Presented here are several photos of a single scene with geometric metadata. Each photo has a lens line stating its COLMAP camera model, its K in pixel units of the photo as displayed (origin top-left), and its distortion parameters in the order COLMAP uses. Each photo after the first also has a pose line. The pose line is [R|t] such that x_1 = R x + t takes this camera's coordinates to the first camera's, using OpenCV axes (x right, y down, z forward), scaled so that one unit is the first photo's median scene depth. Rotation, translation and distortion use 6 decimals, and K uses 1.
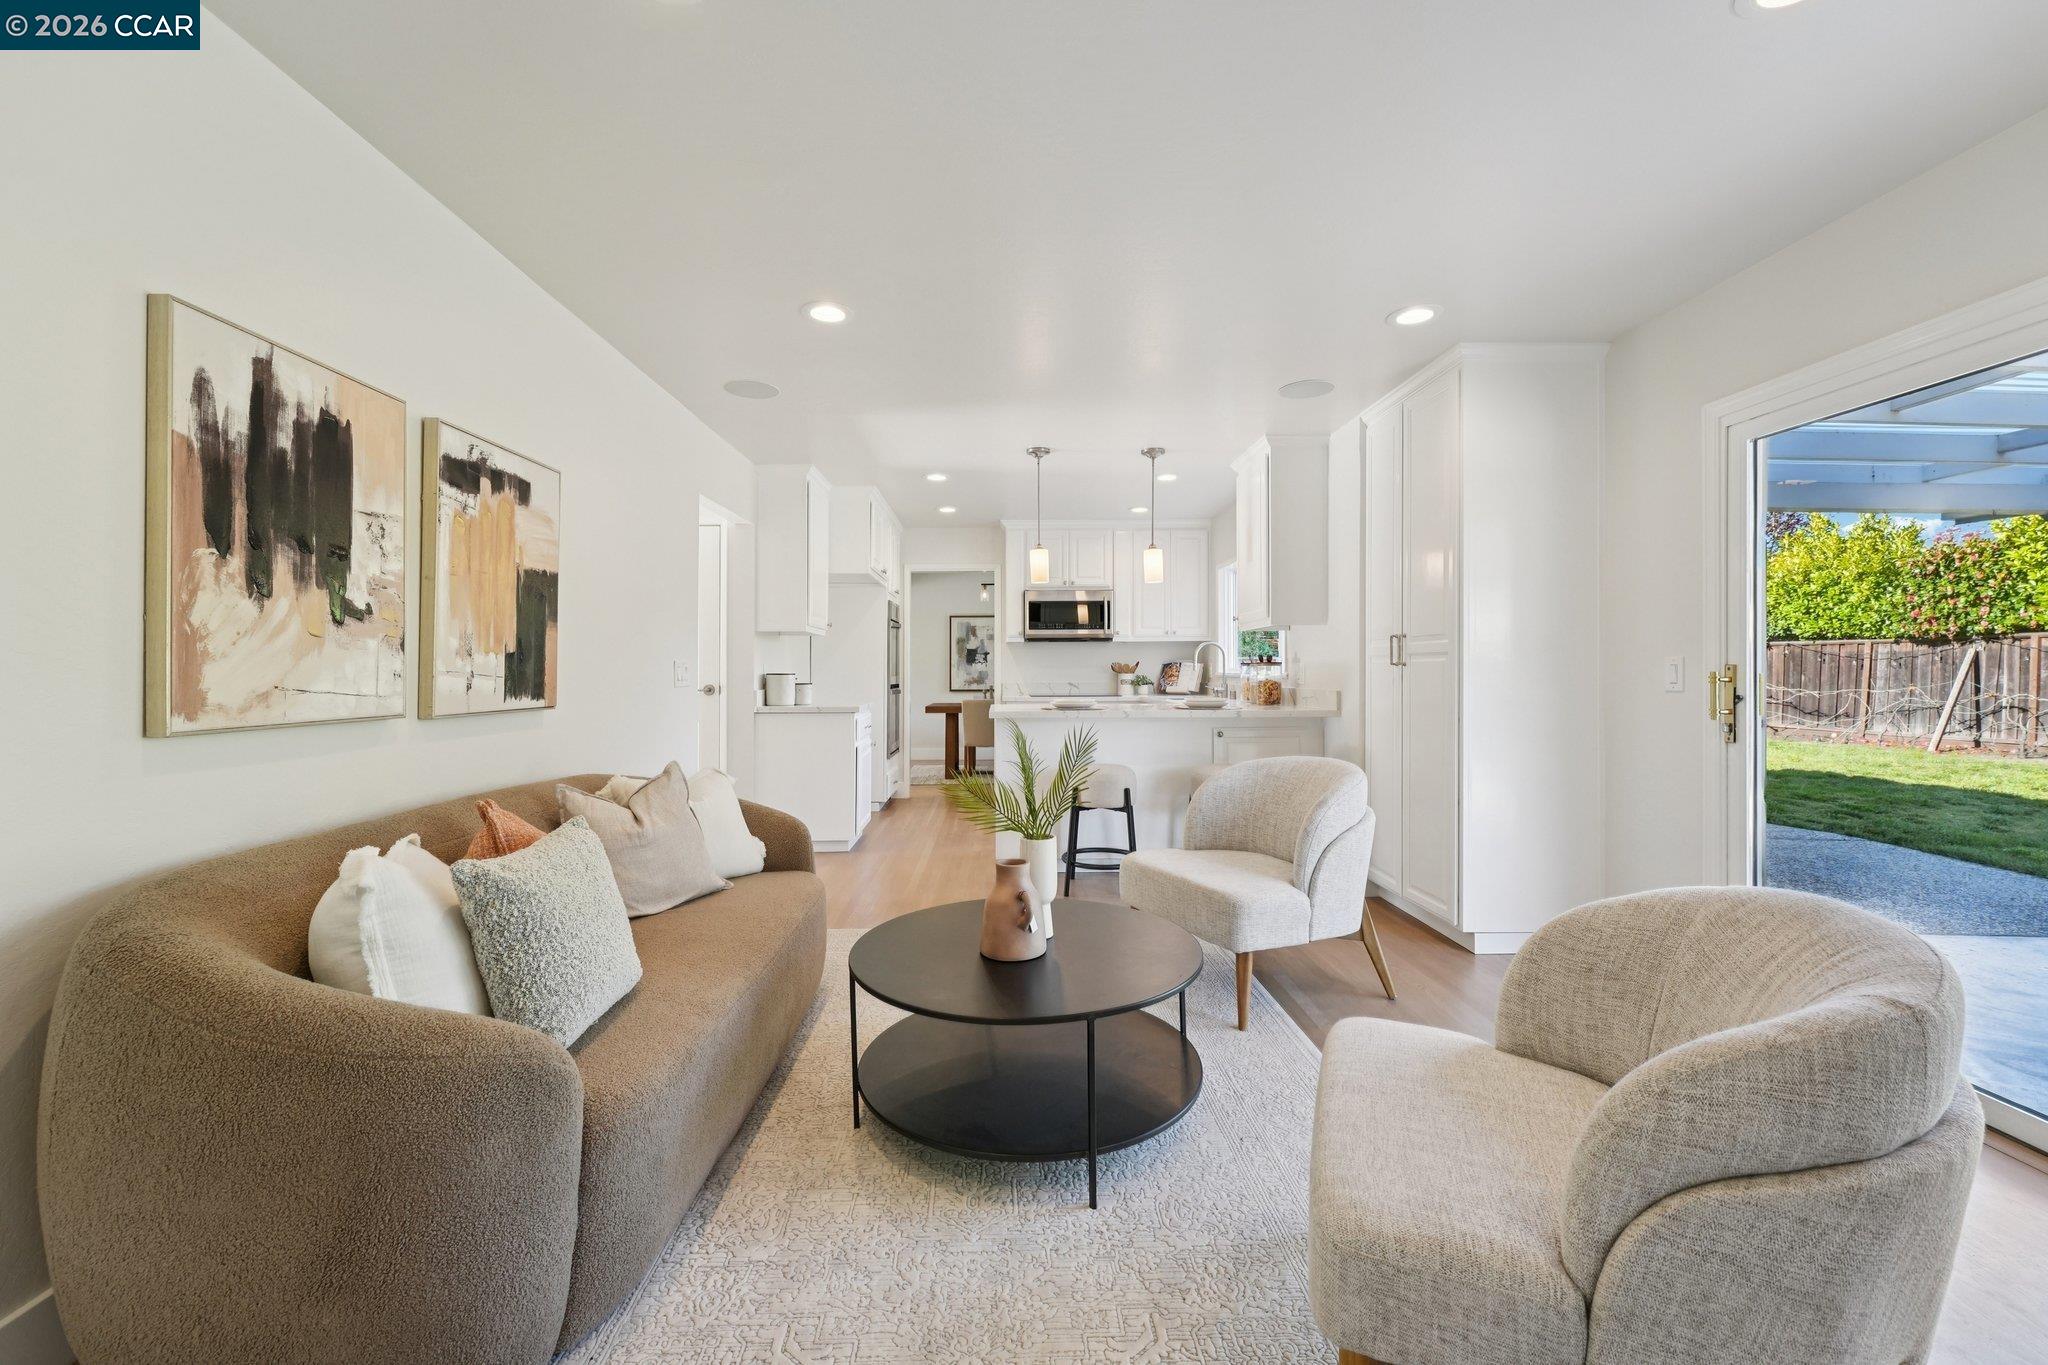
lens RADIAL K [[824.6, 0, 1012.9], [0, 824.6, 674.5], [0, 0, 1]] dist [0.000246, 0.000112]
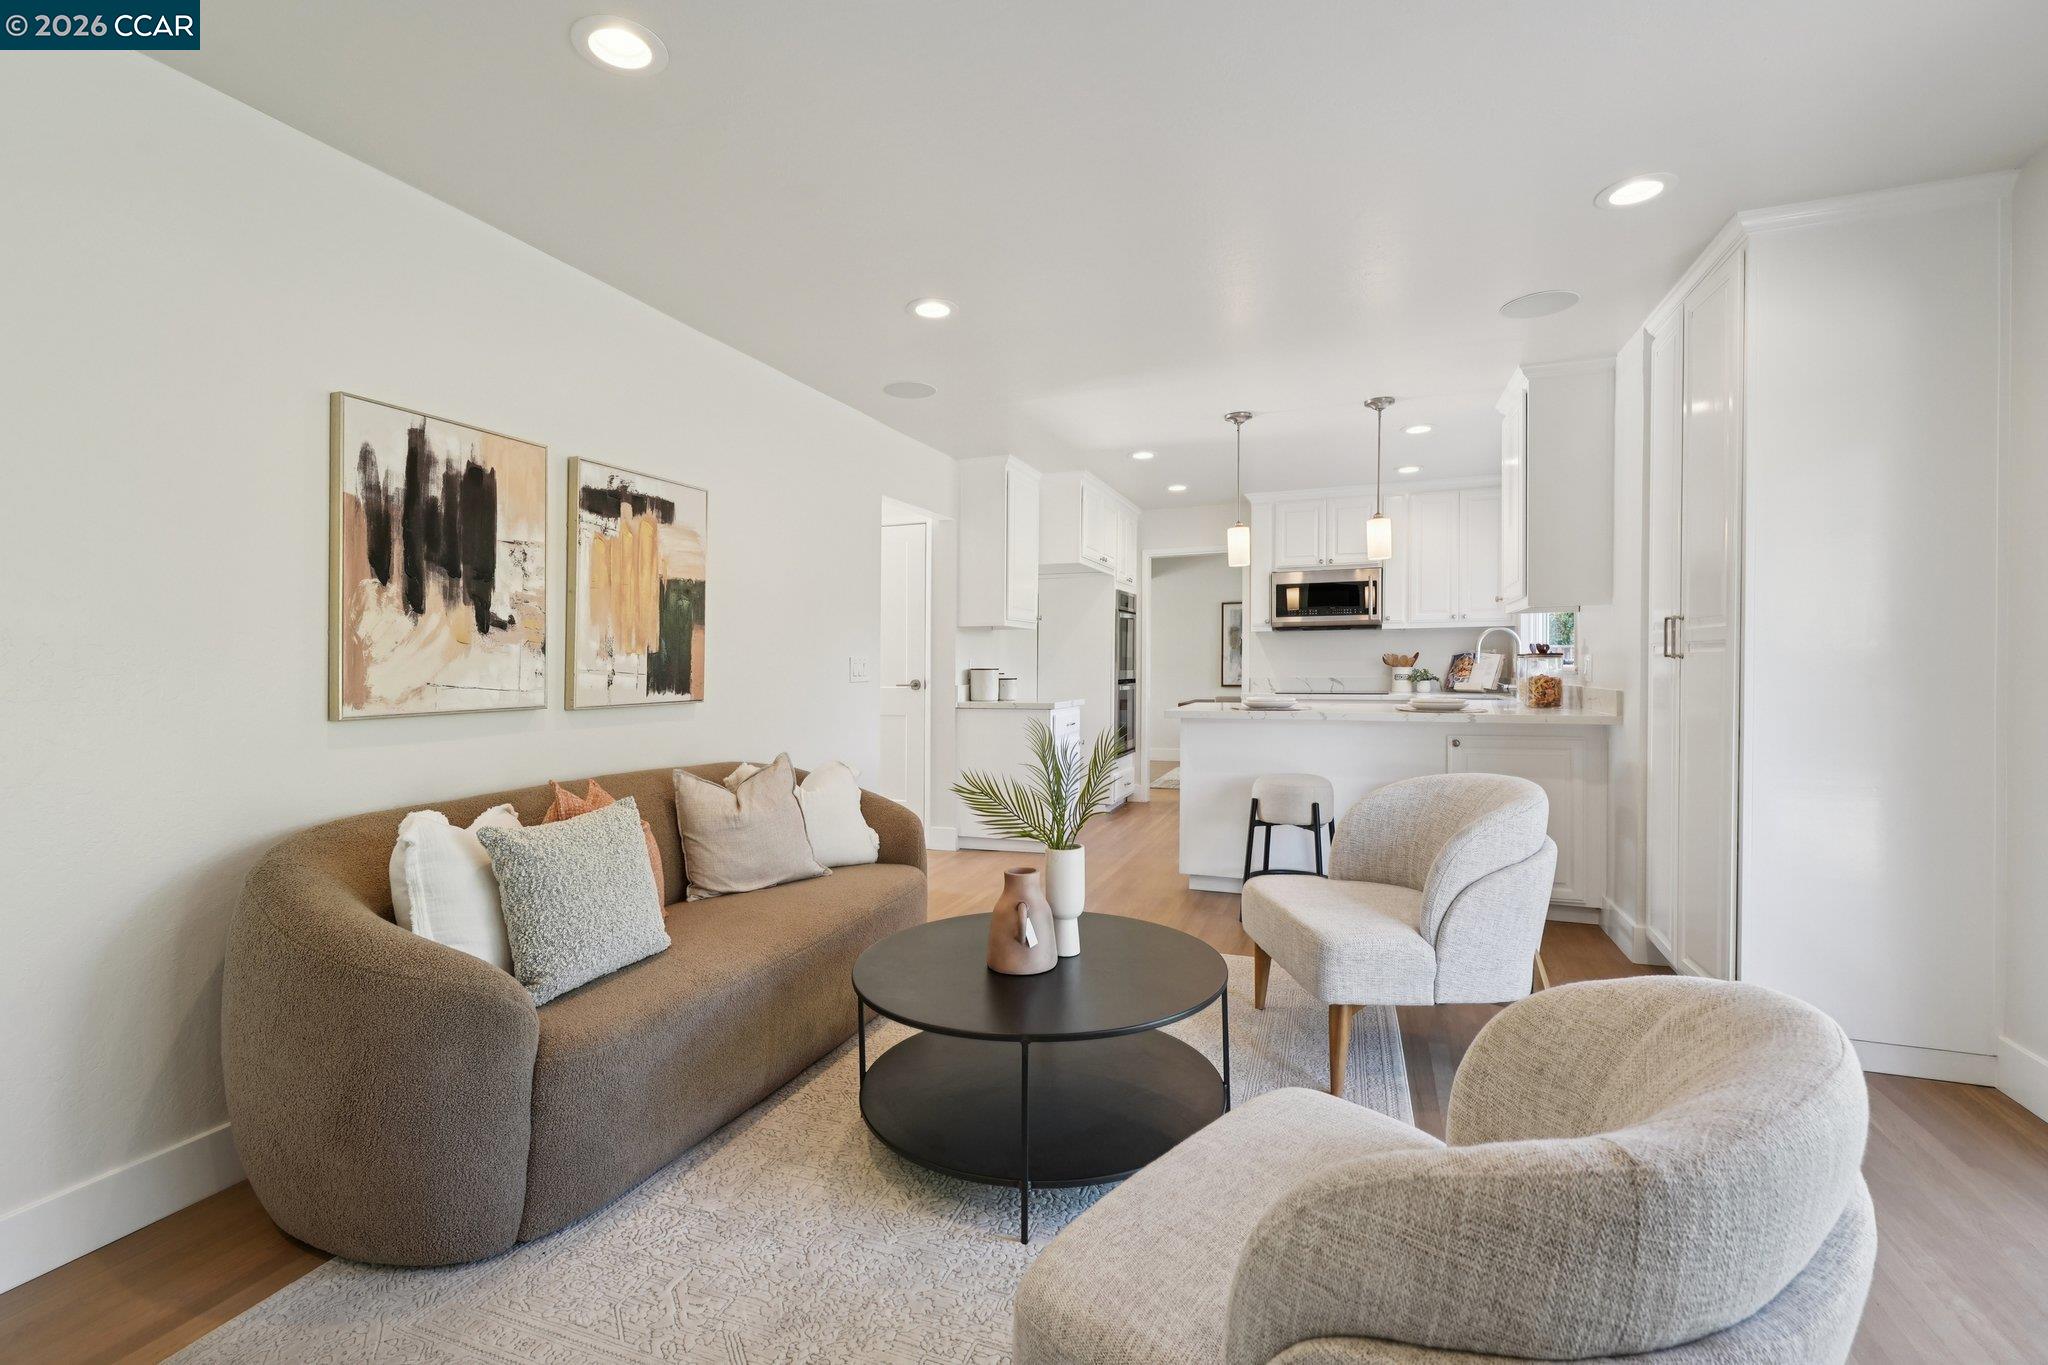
lens RADIAL K [[892.2, 0, 1006.1], [0, 892.2, 672.5], [0, 0, 1]] dist [0.001960, -0.000870]
pose [[0.925556, 0.000329, -0.378611, 0.300995], [0.002148, 0.999979, 0.006120, -0.005599], [0.378605, -0.006478, 0.925536, 0.035981]]
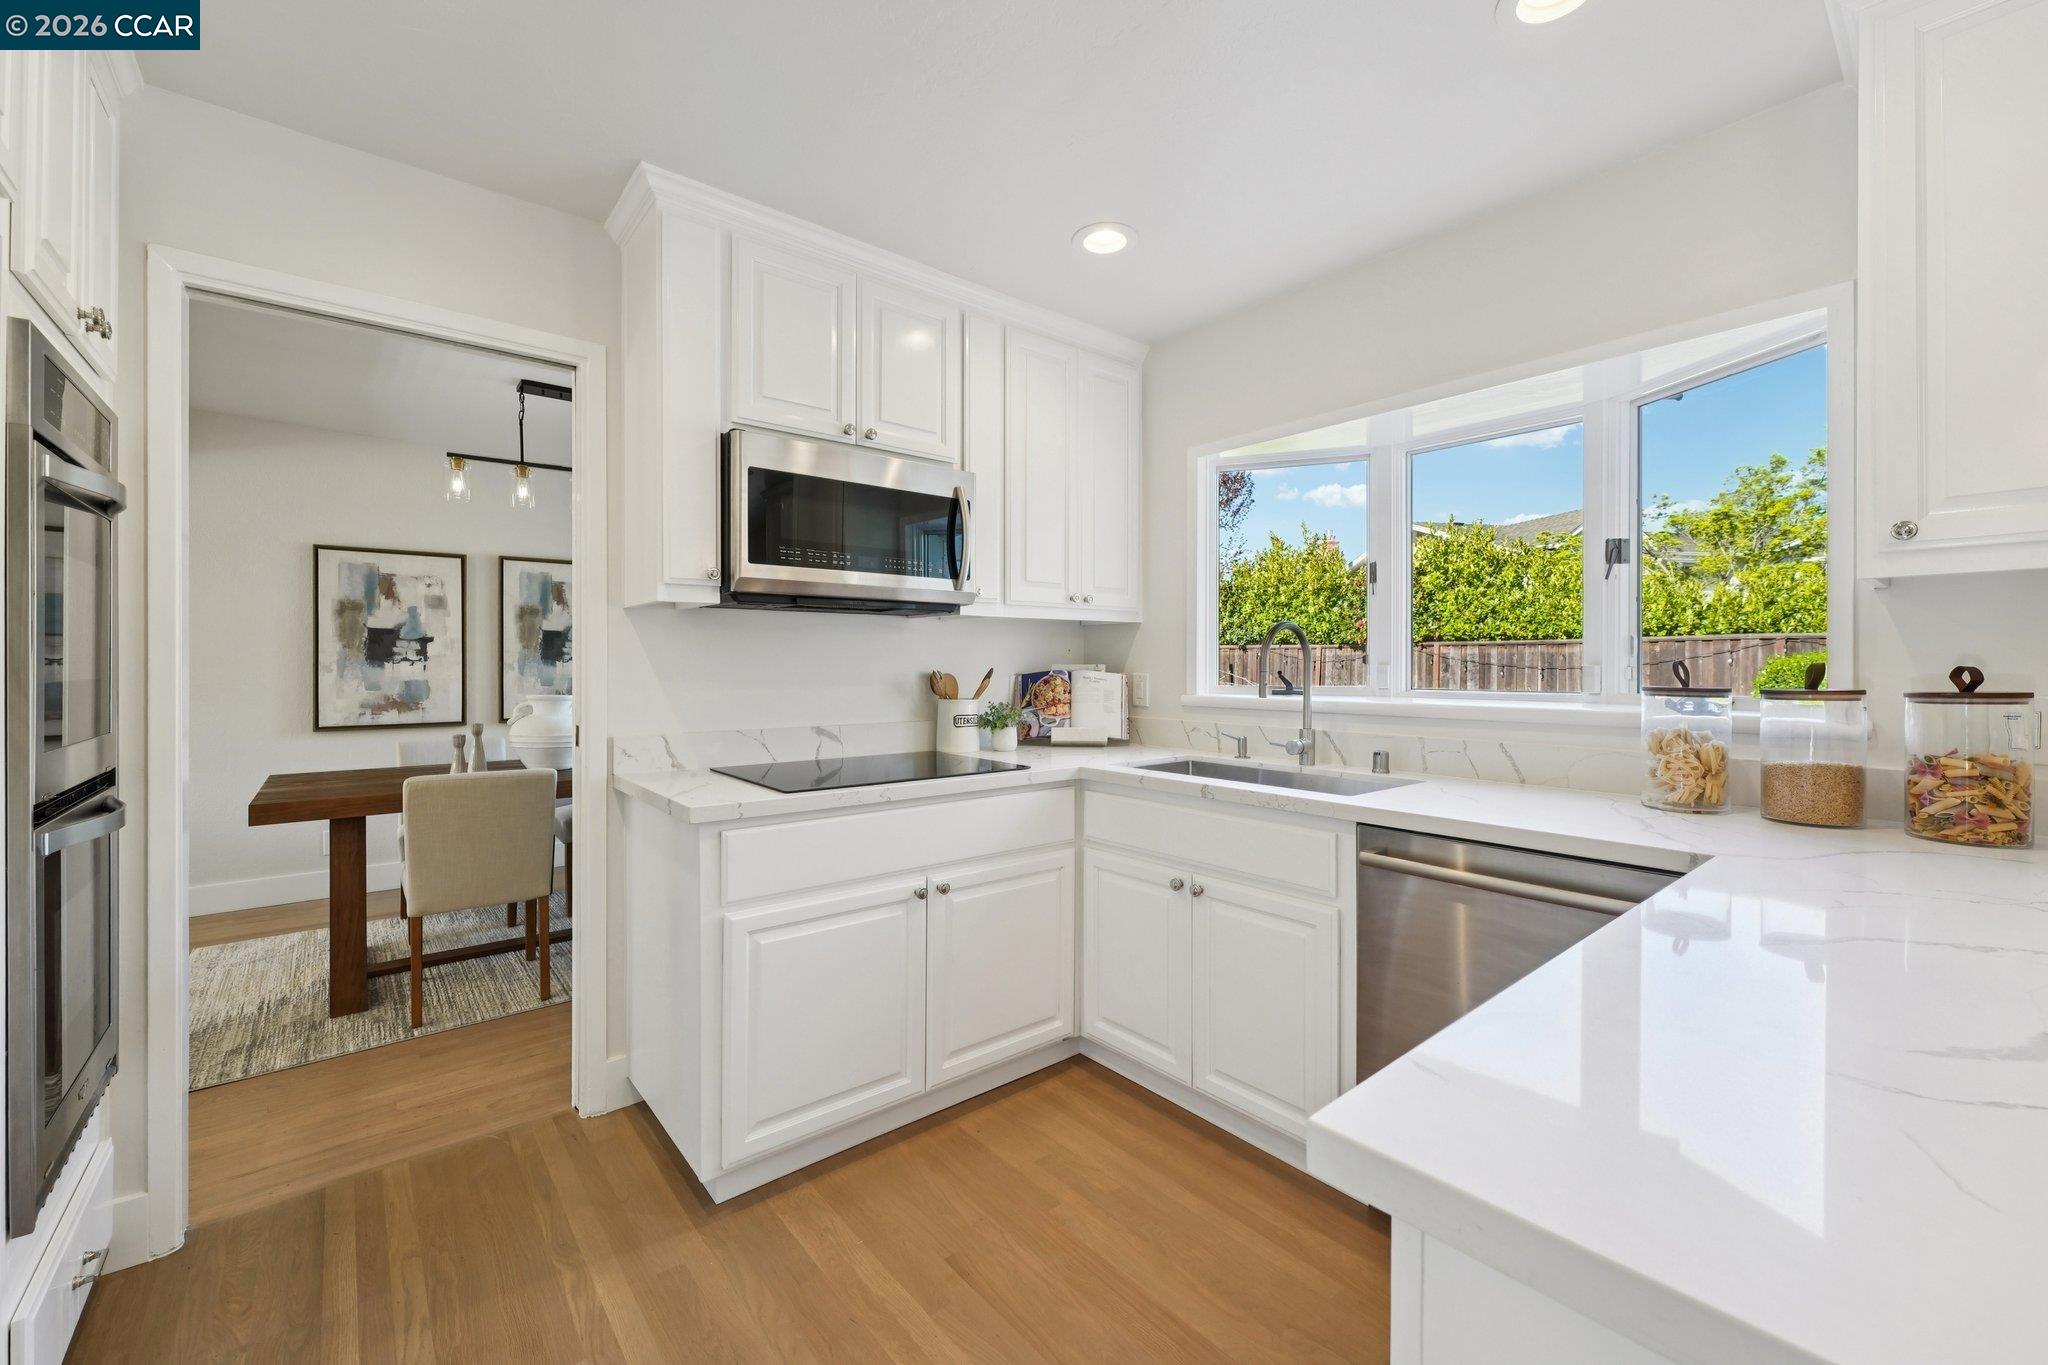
lens RADIAL K [[824.6, 0, 1026.0], [0, 824.6, 669.8], [0, 0, 1]] dist [0.000246, 0.000112]
pose [[0.777075, -0.000280, 0.629408, -0.241268], [-0.001186, 0.999997, 0.001909, -0.043456], [-0.629406, -0.002230, 0.777073, 1.875215]]
